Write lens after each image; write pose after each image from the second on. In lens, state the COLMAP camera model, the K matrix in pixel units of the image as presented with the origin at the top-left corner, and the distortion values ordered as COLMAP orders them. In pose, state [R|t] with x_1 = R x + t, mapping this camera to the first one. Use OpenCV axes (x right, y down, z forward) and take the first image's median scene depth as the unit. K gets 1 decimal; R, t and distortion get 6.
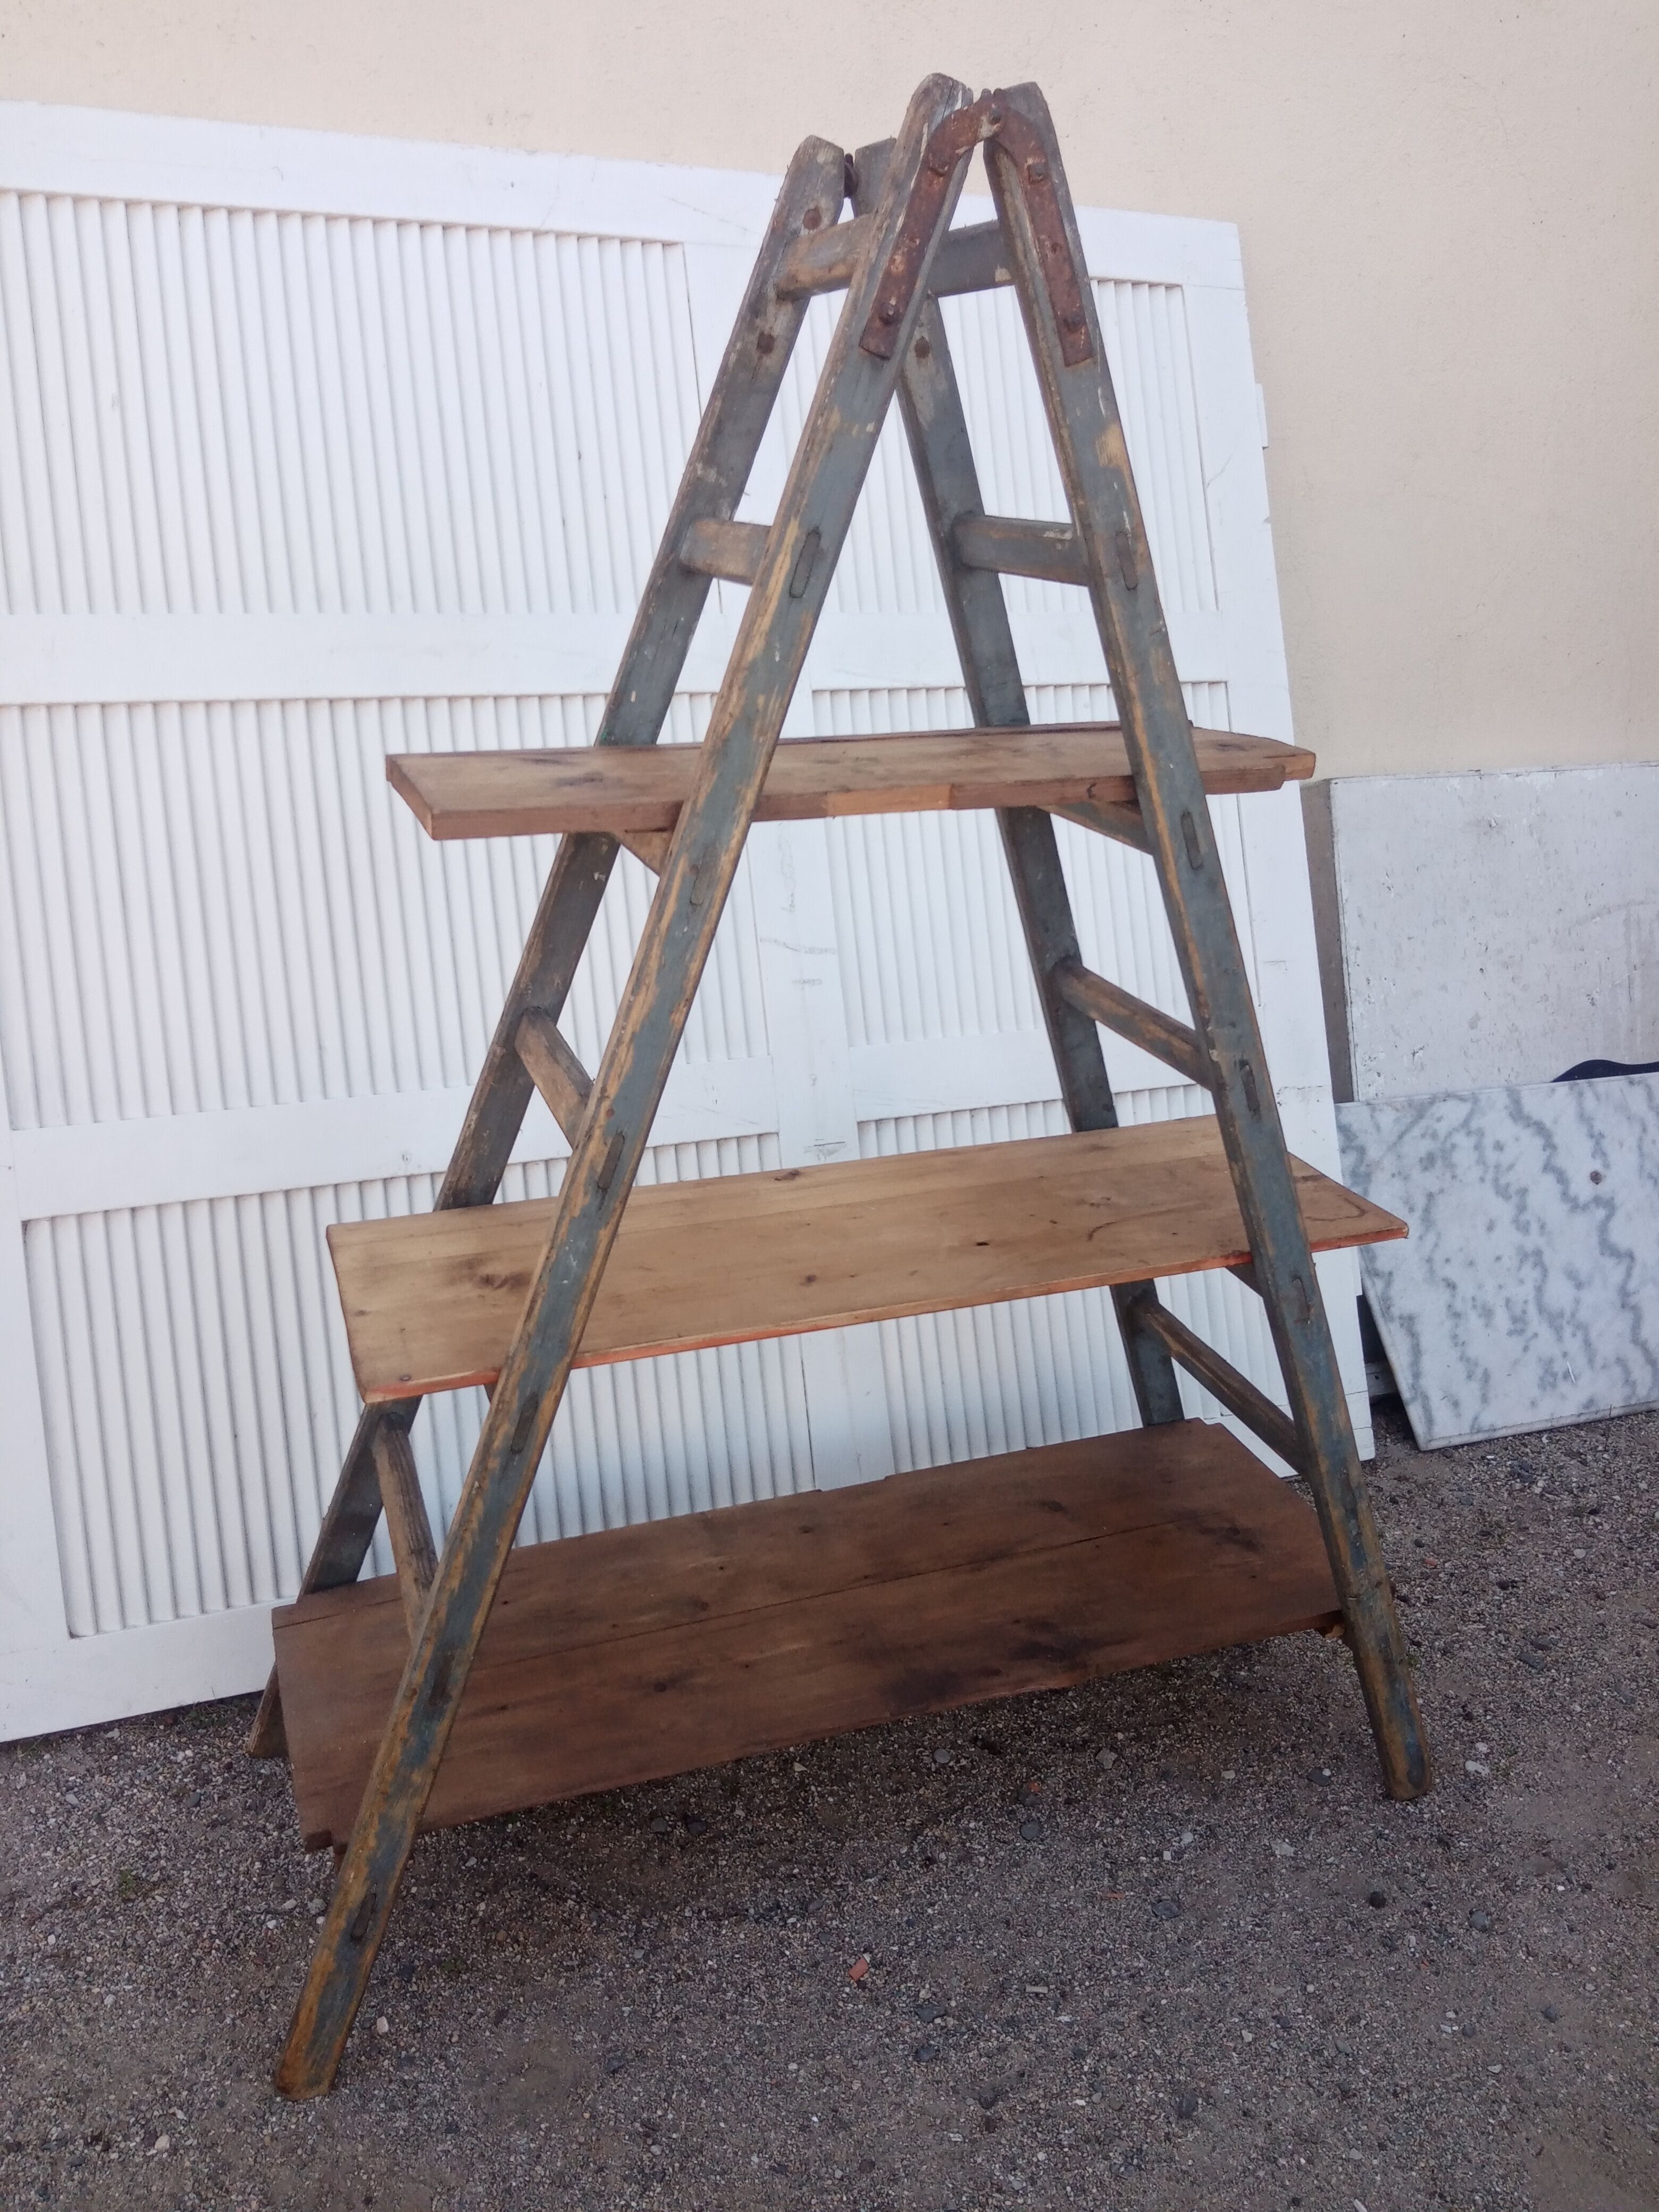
lens RADIAL K [[1753.7, 0, 802.7], [0, 1753.7, 1123.0], [0, 0, 1]] dist [0.055217, -0.123240]
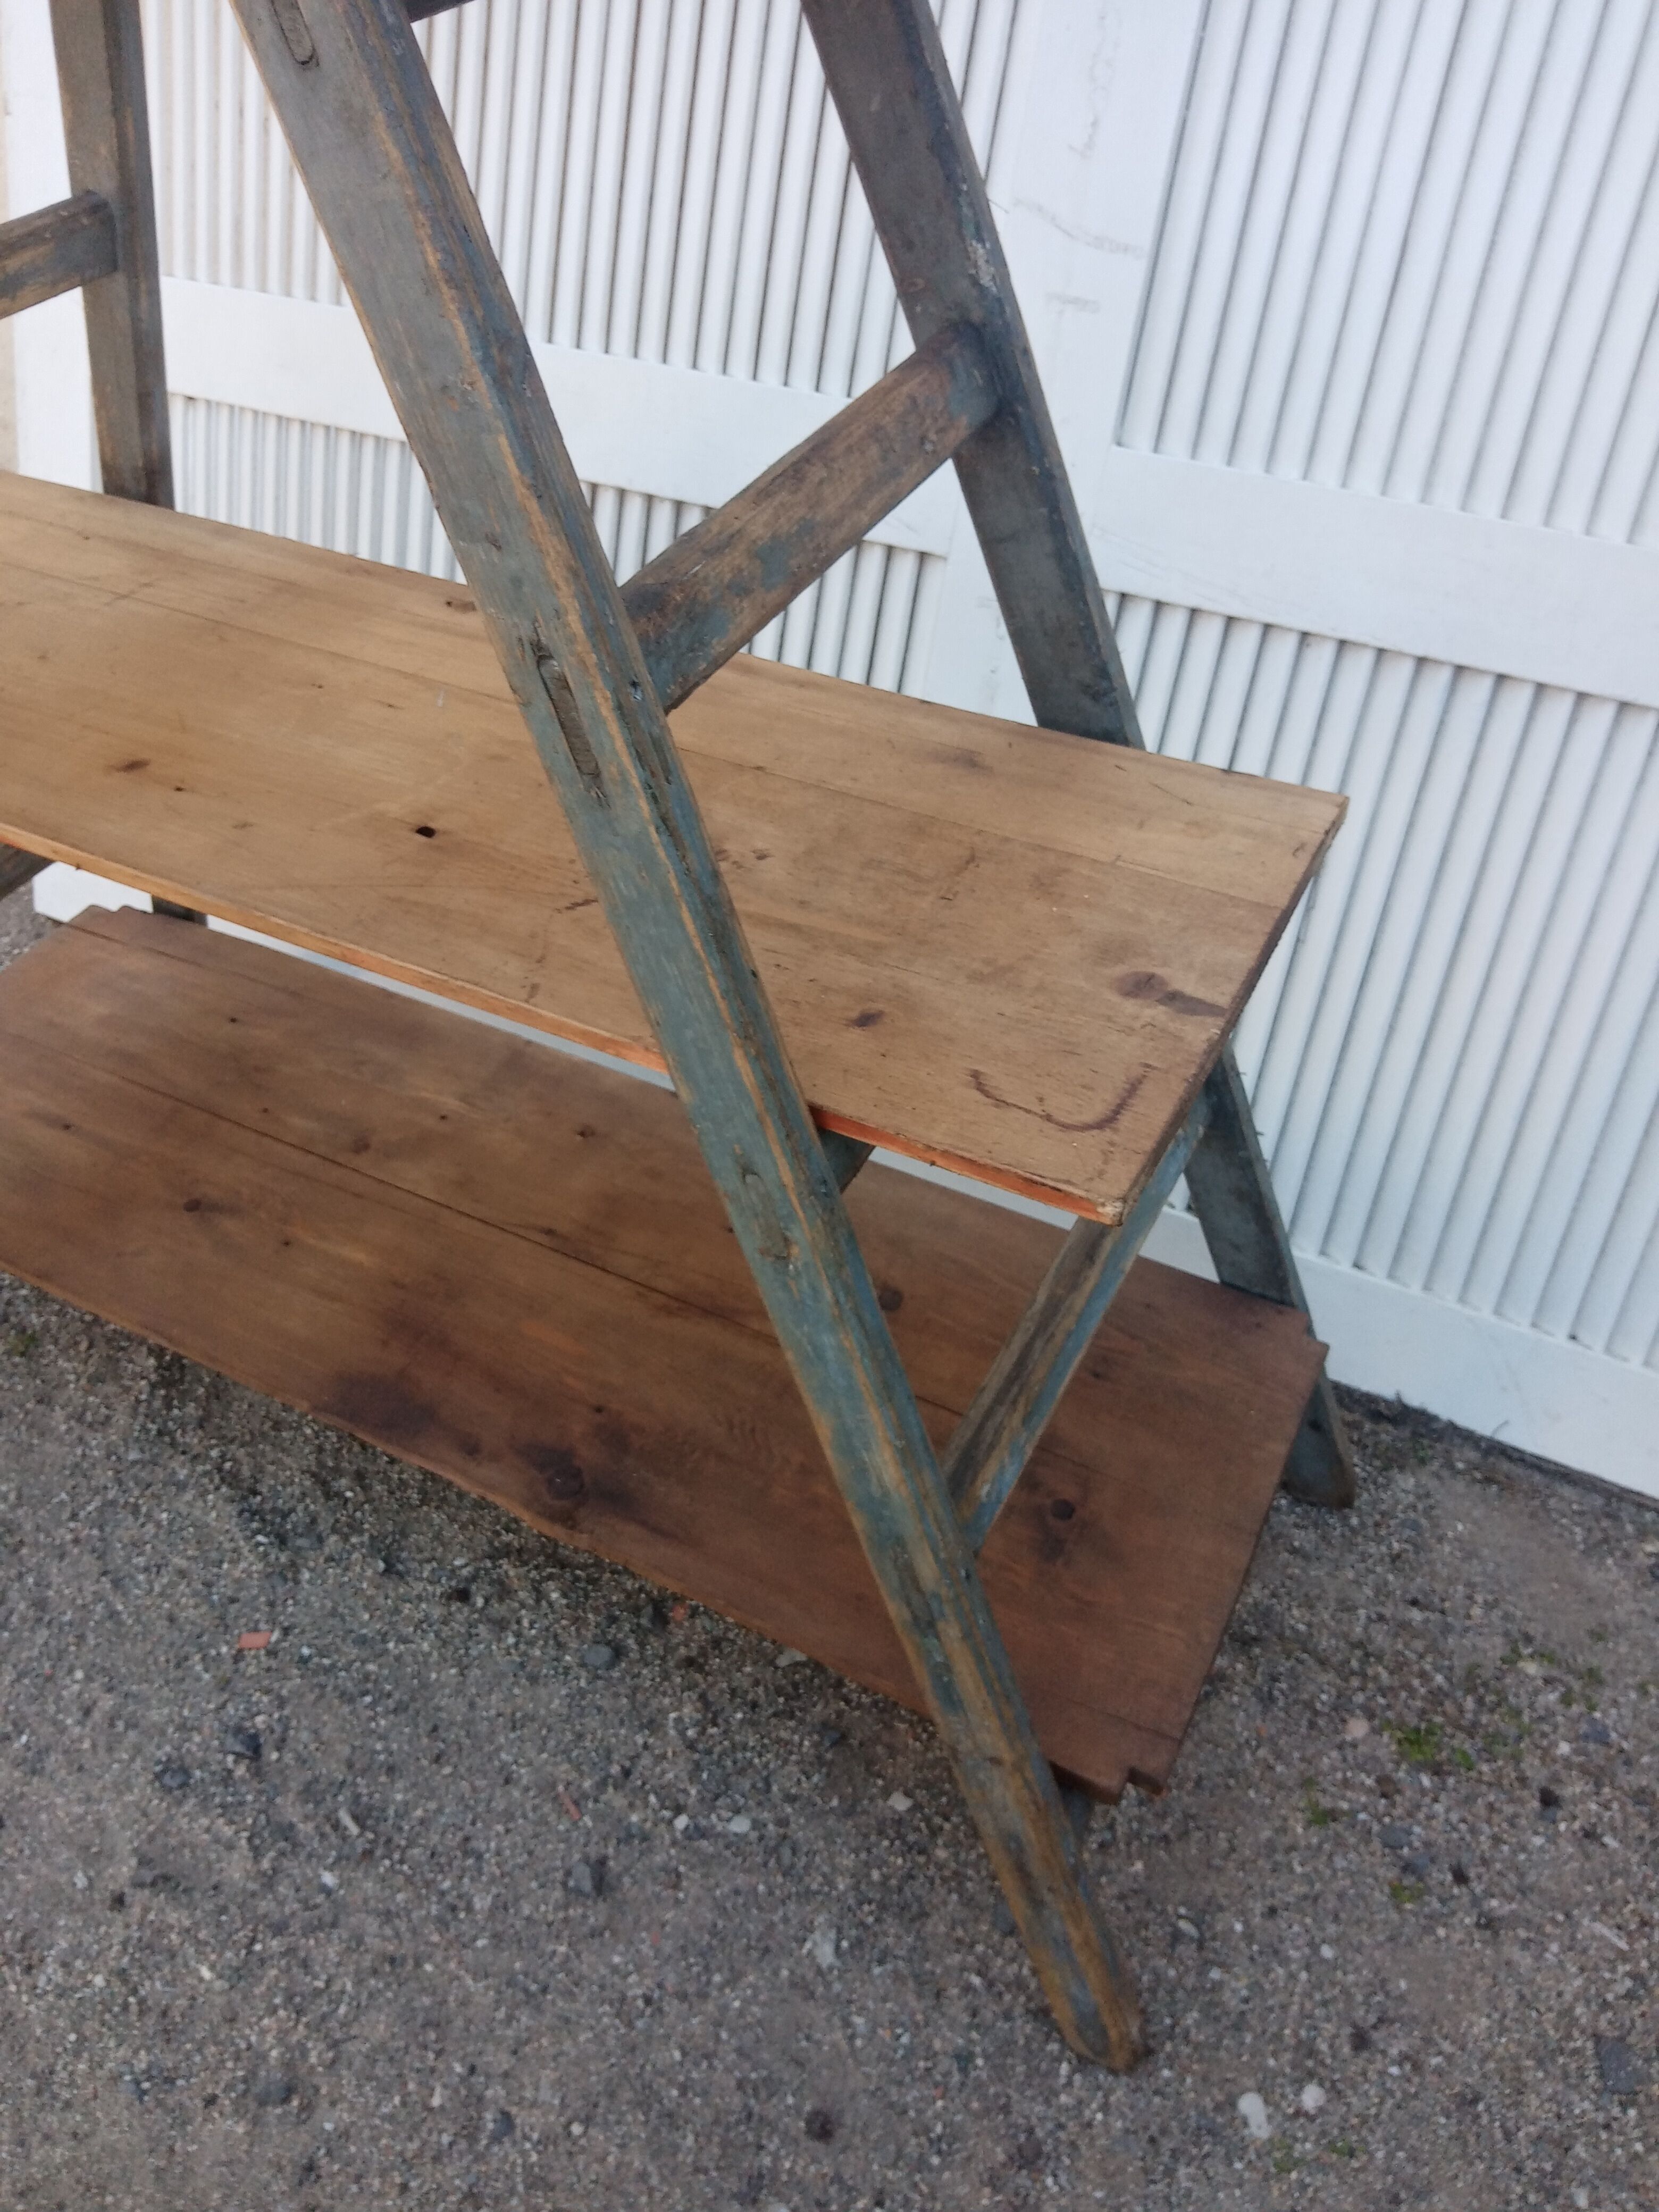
lens RADIAL K [[1753.7, 0, 802.7], [0, 1753.7, 1123.0], [0, 0, 1]] dist [0.055217, -0.123240]
pose [[0.666170, 0.489941, -0.562294, 0.620066], [-0.237150, 0.853974, 0.463129, -0.155882], [0.707091, -0.175175, 0.685082, 0.816599]]
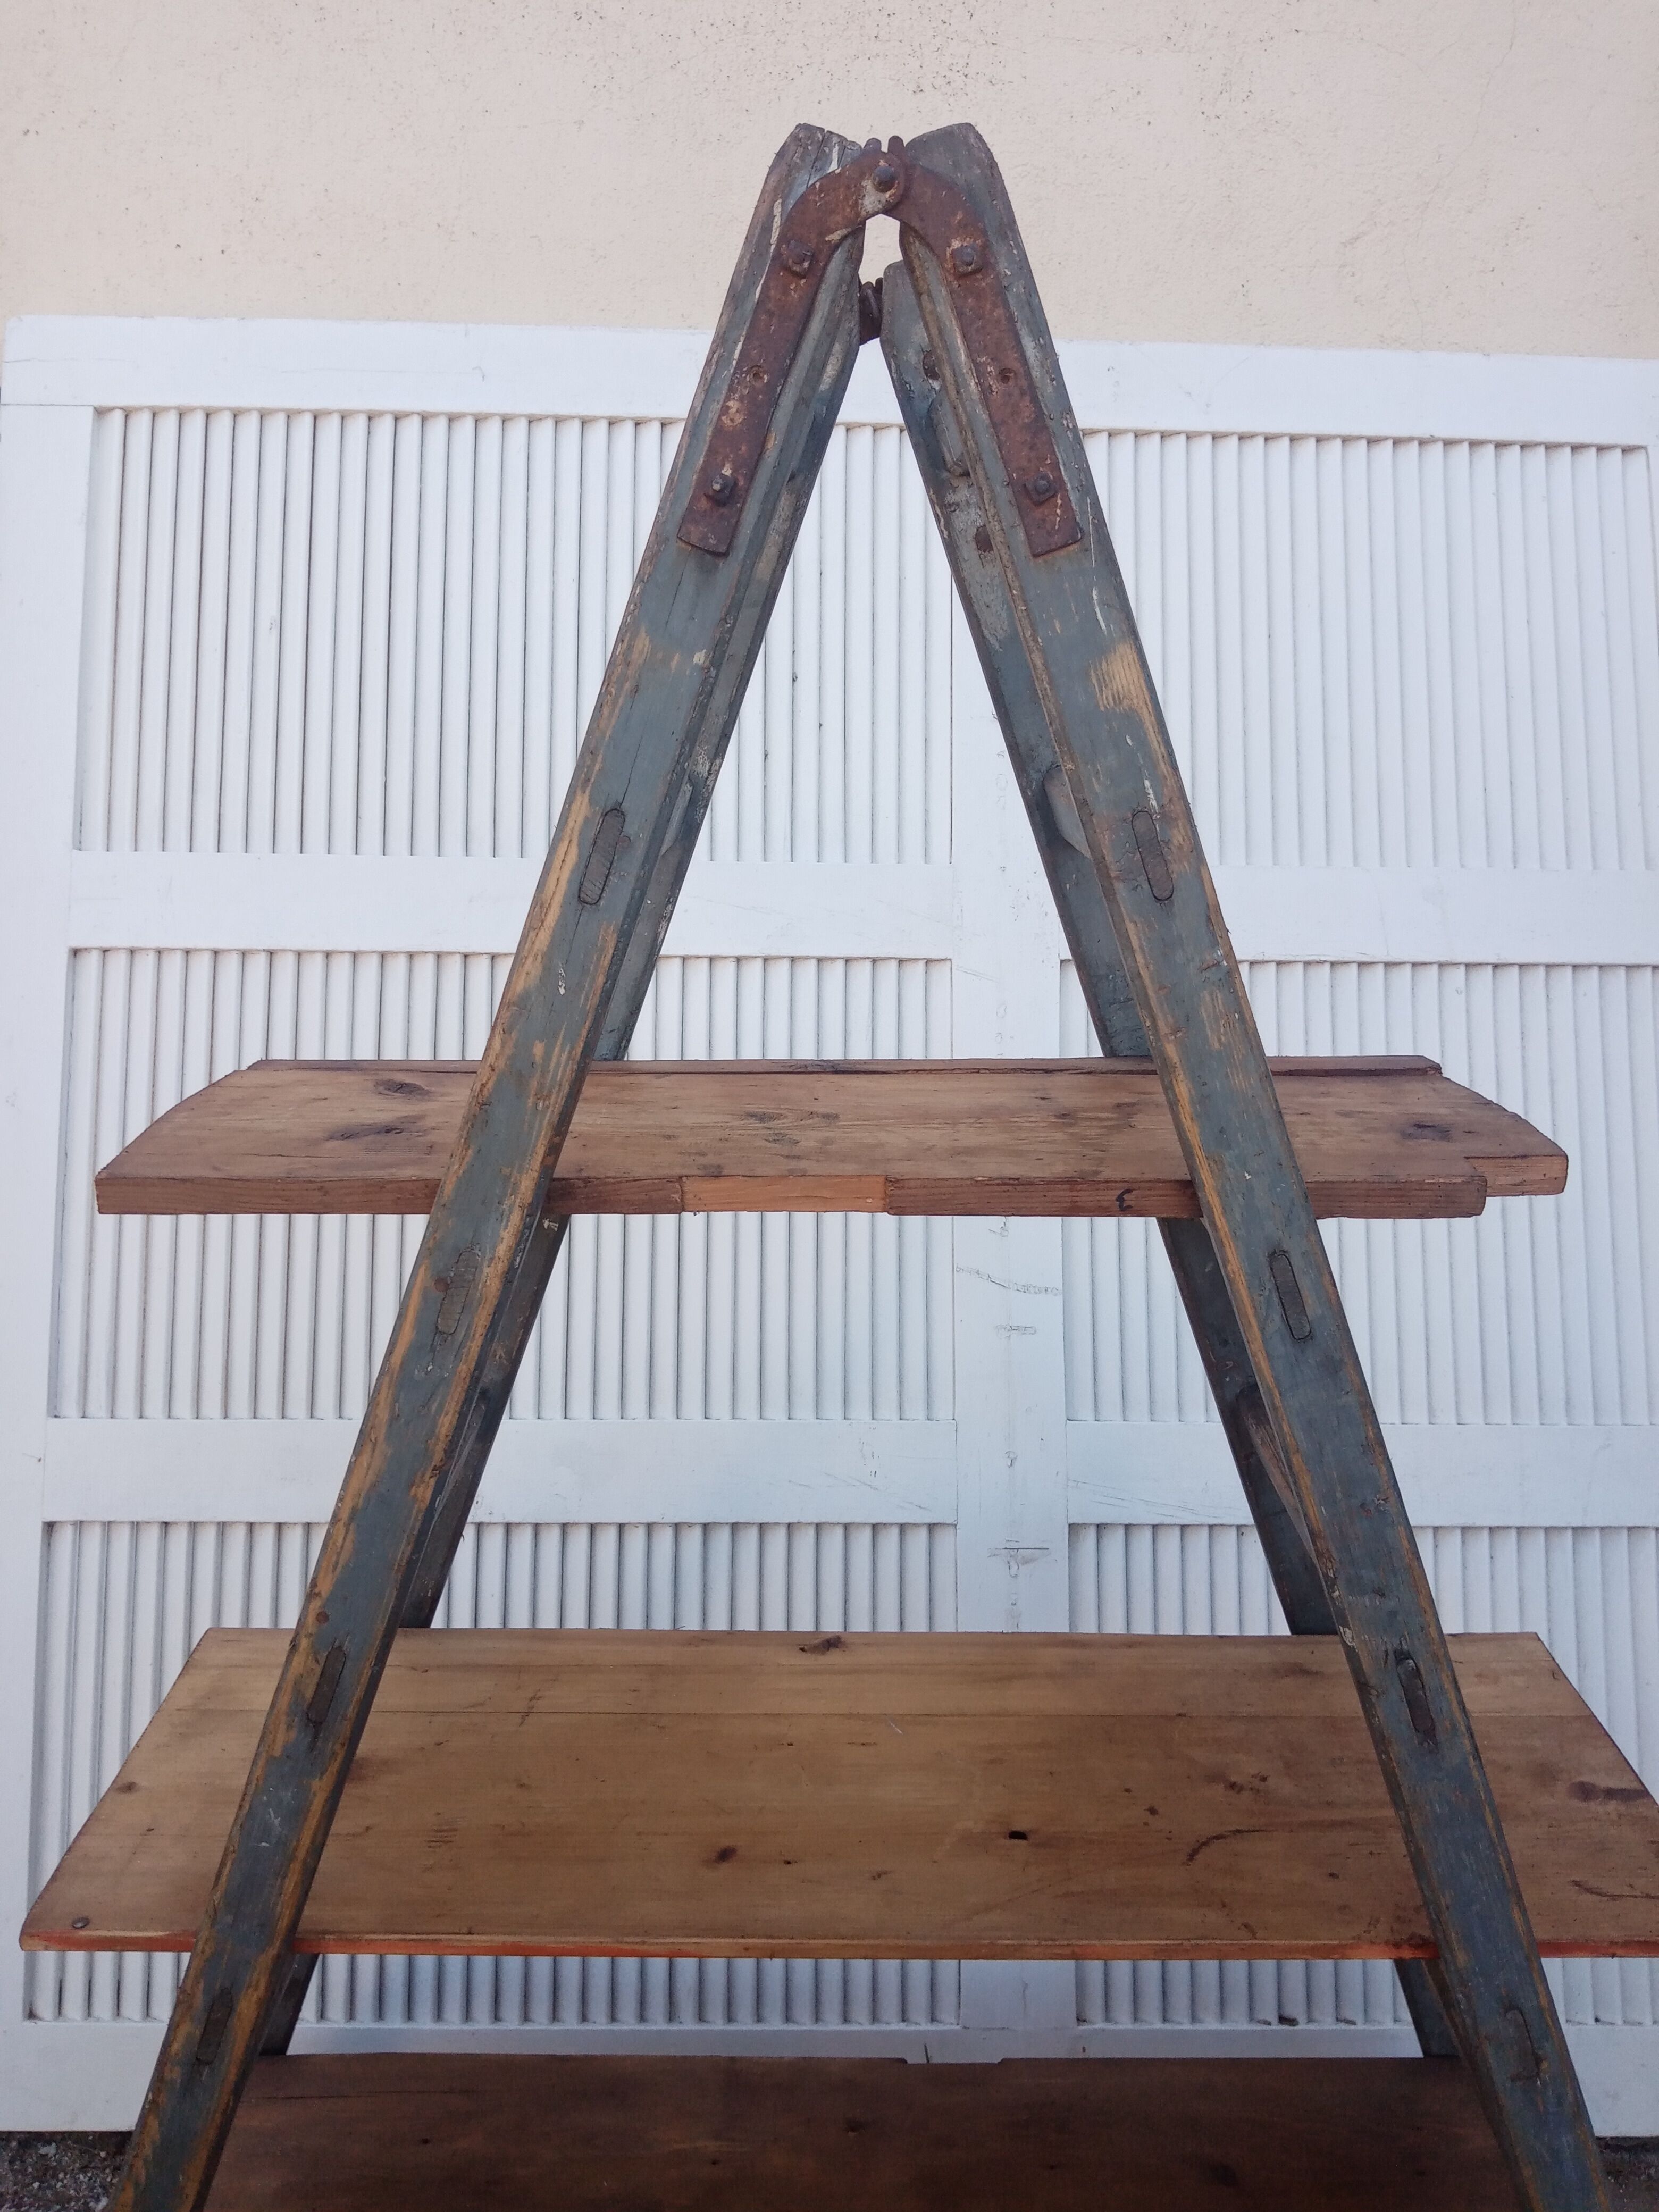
lens RADIAL K [[1754.8, 0, 814.8], [0, 1754.8, 1102.8], [0, 0, 1]] dist [0.037636, -0.088150]
pose [[0.936159, 0.074991, -0.343487, 0.280297], [-0.113156, 0.989269, -0.092423, -0.156530], [0.332870, 0.125390, 0.934599, 0.379864]]
